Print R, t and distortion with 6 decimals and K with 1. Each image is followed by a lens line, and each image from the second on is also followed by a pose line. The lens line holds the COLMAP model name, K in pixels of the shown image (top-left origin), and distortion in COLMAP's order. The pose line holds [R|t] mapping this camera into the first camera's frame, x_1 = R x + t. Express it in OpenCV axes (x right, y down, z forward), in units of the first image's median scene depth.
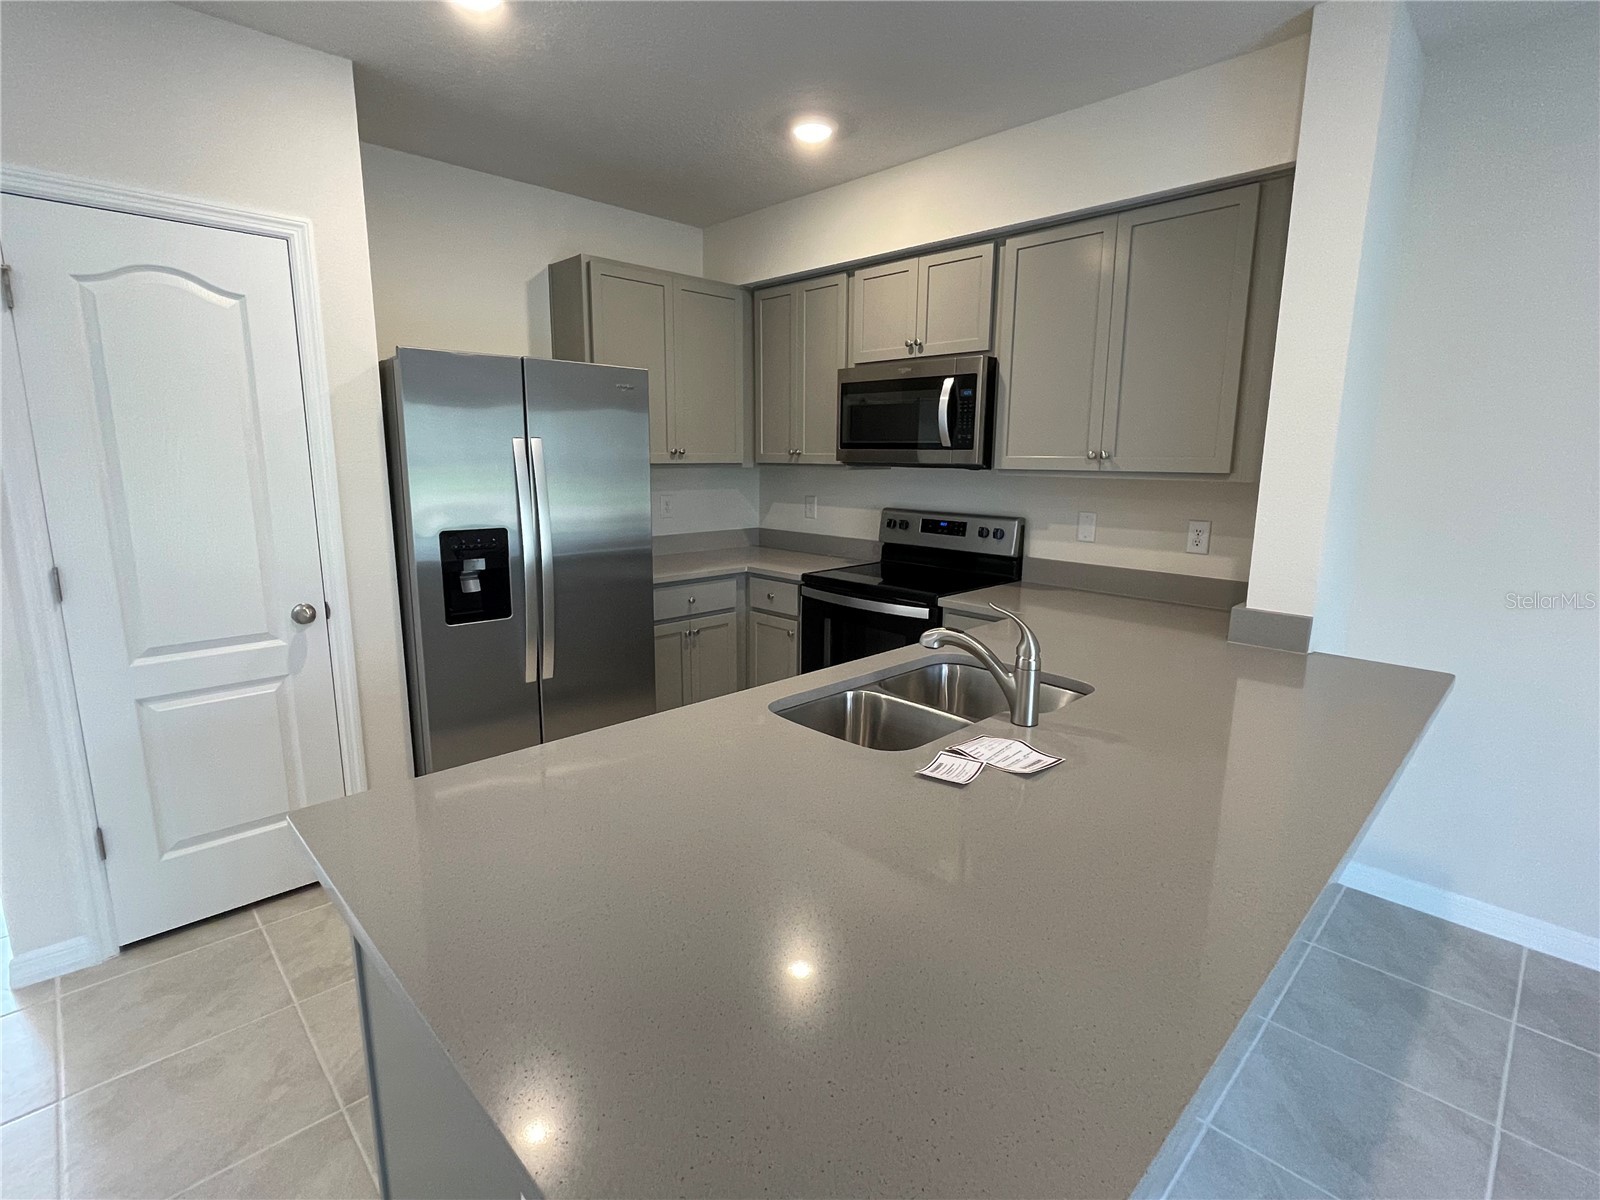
lens RADIAL K [[767.0, 0, 797.1], [0, 767.0, 593.3], [0, 0, 1]] dist [-0.002115, -0.000306]
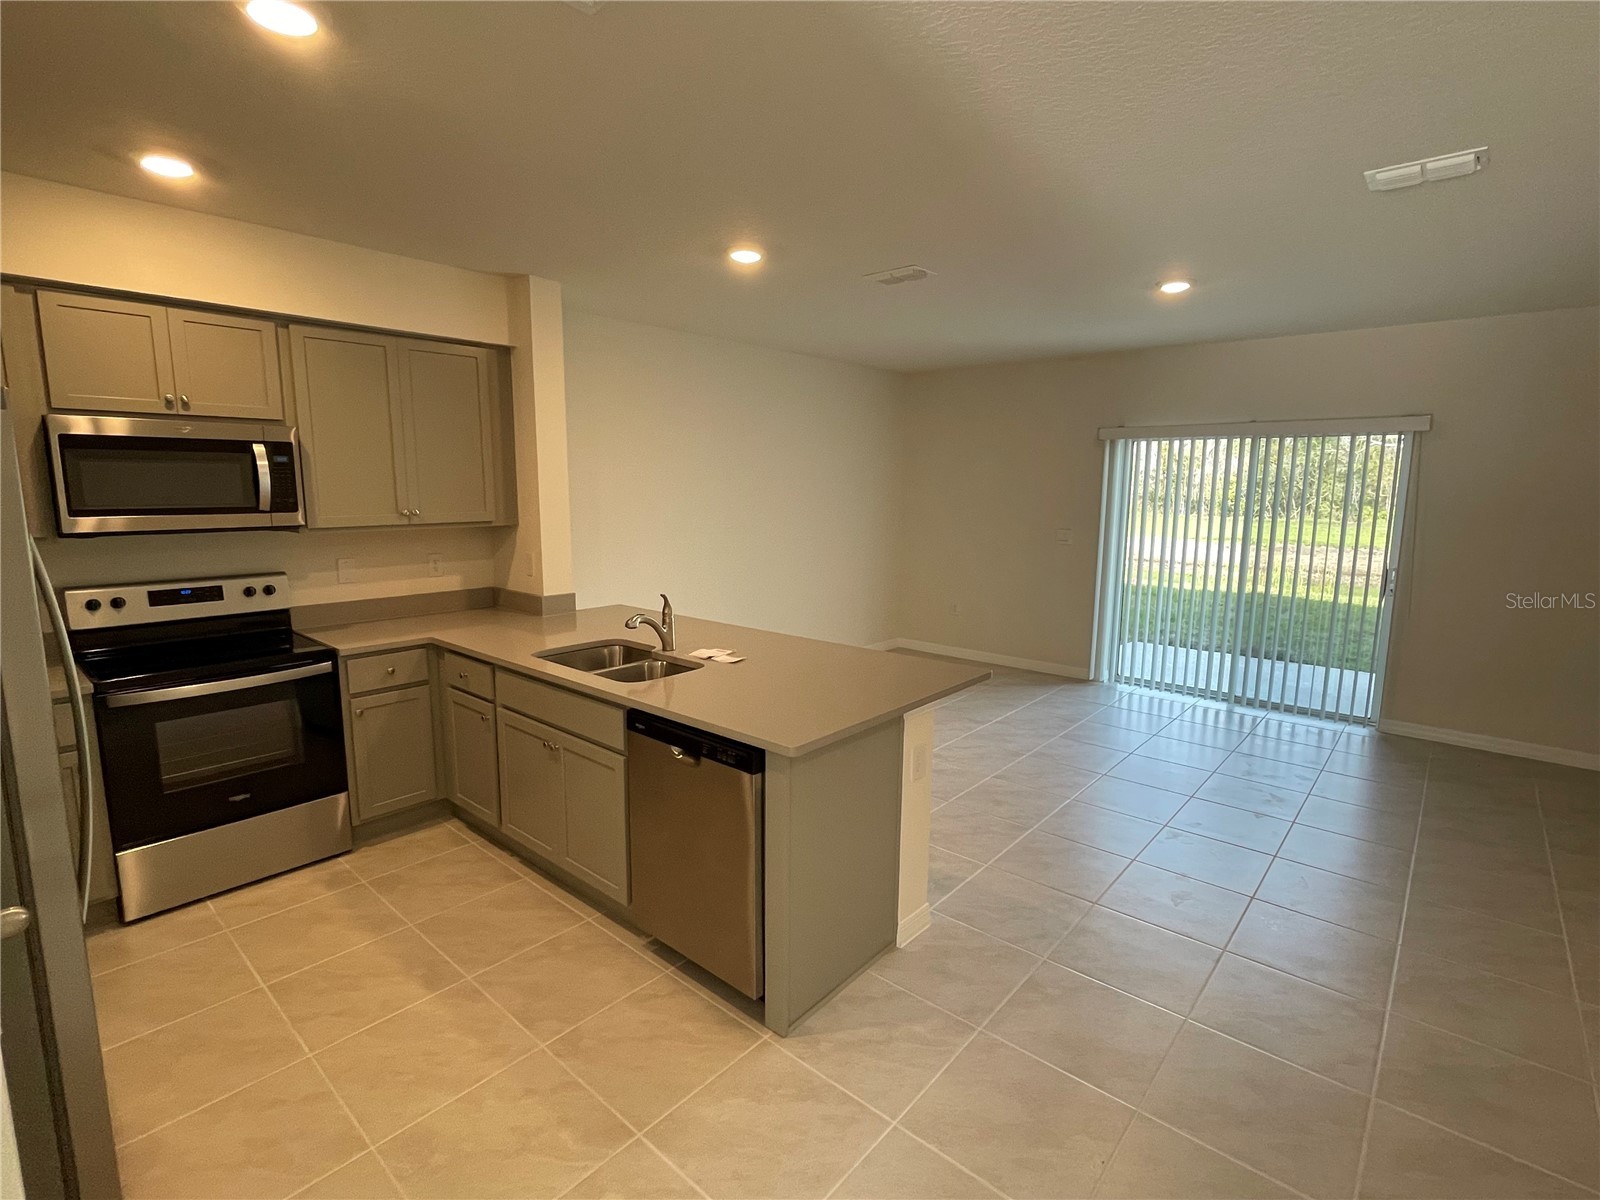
lens RADIAL K [[767.0, 0, 797.1], [0, 767.0, 593.3], [0, 0, 1]] dist [-0.002115, -0.000306]
pose [[-0.084741, -0.151411, 0.984832, -0.870724], [0.174163, 0.970920, 0.164258, -0.126892], [-0.981064, 0.185441, -0.055907, 0.381931]]
